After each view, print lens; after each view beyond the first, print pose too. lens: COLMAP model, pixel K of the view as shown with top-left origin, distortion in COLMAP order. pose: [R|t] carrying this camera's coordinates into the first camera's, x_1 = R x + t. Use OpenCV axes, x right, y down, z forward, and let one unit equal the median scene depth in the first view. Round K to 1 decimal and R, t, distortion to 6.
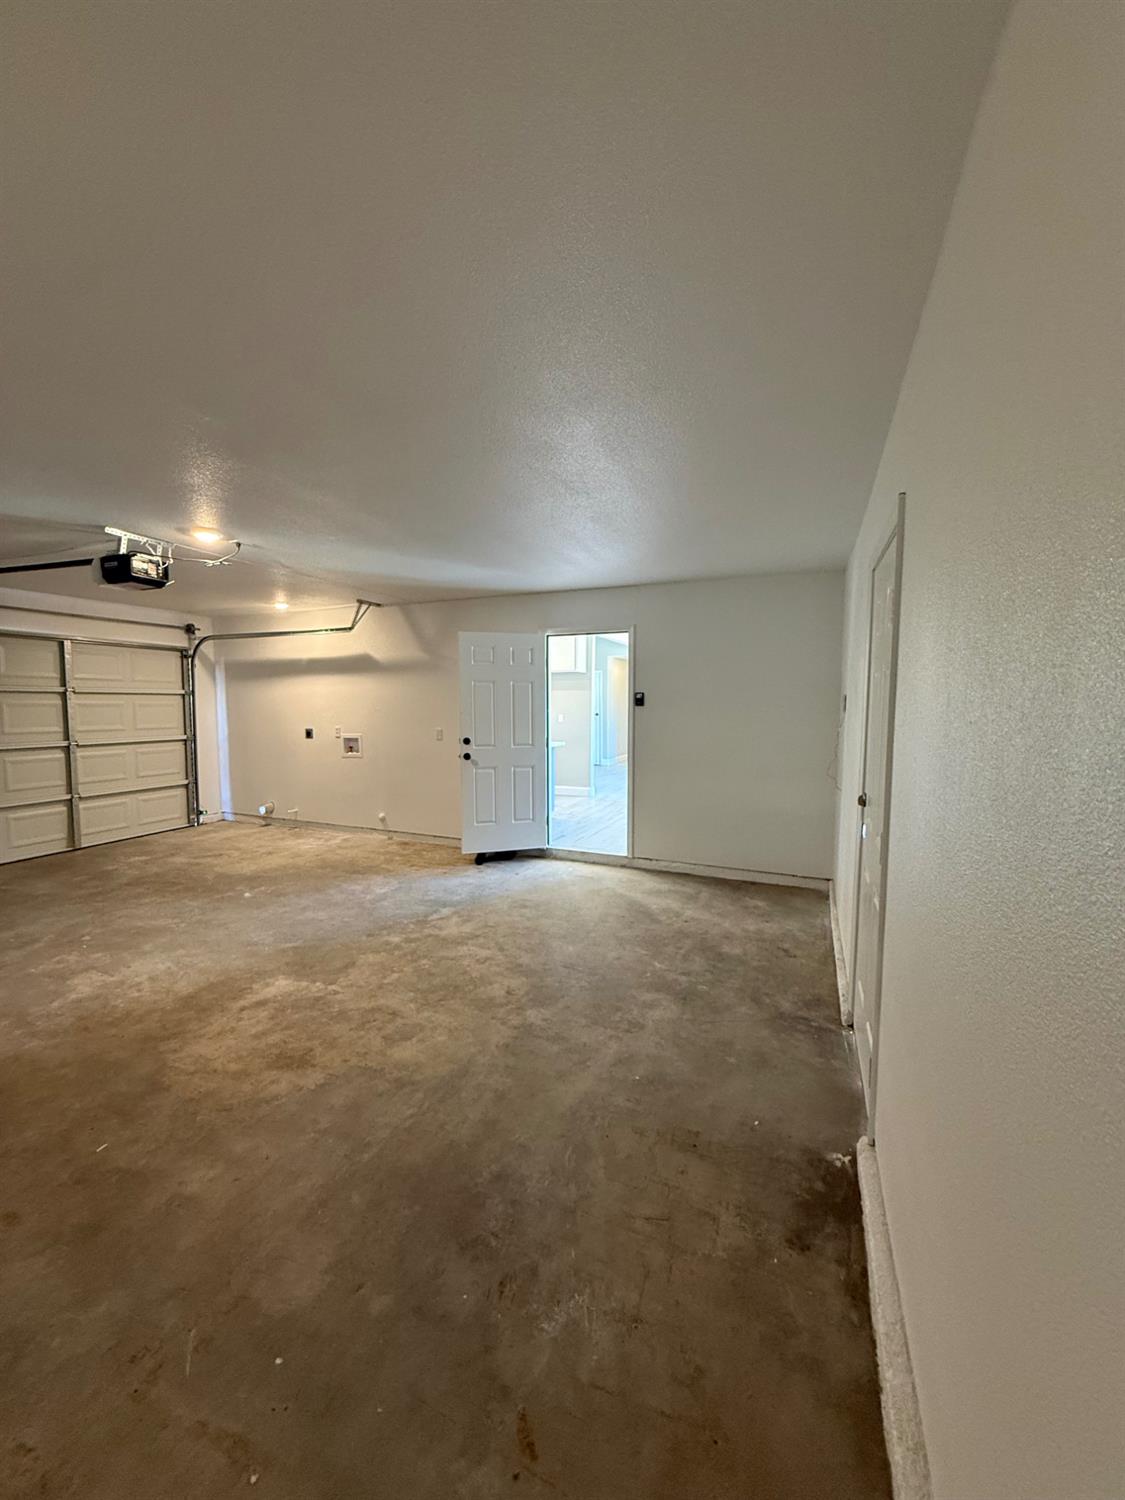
lens RADIAL K [[606.2, 0, 577.3], [0, 606.2, 752.2], [0, 0, 1]] dist [-0.001632, 0.002170]
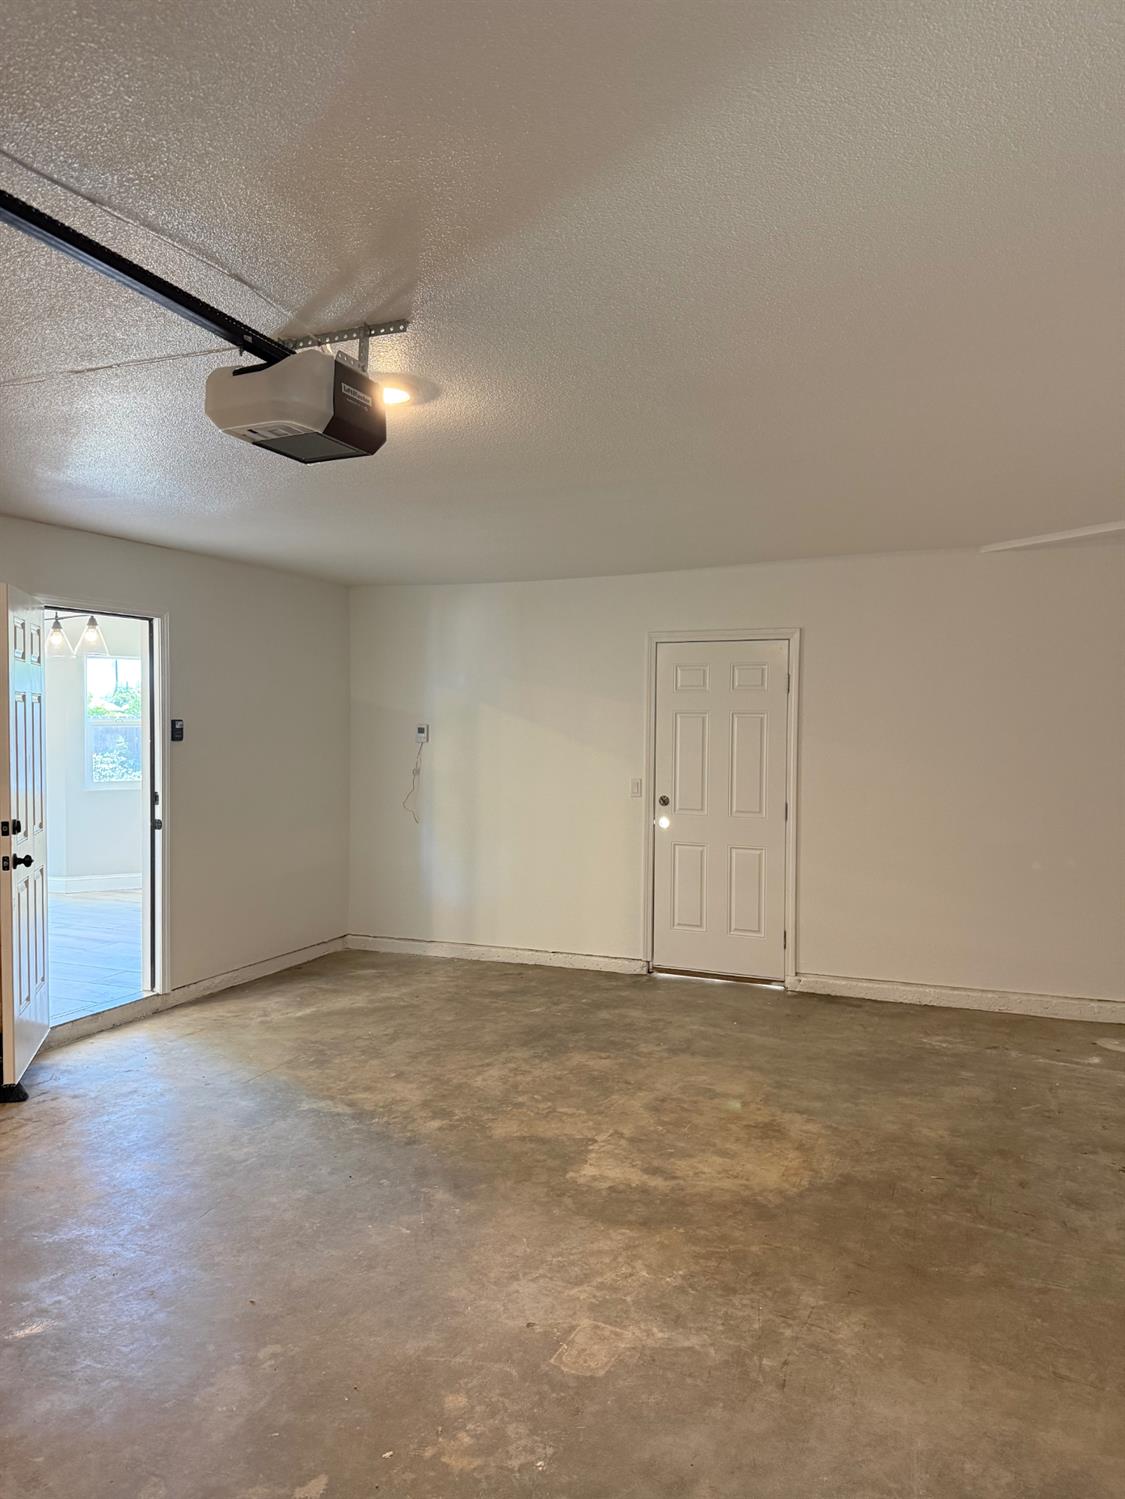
lens RADIAL K [[1039.6, 0, 562.5], [0, 1039.6, 749.5], [0, 0, 1]] dist [-0.003025, -0.003878]
pose [[0.019962, -0.035635, 0.999165, -1.438687], [0.096103, 0.994805, 0.033559, -0.098319], [-0.995171, 0.095353, 0.023283, 0.873545]]
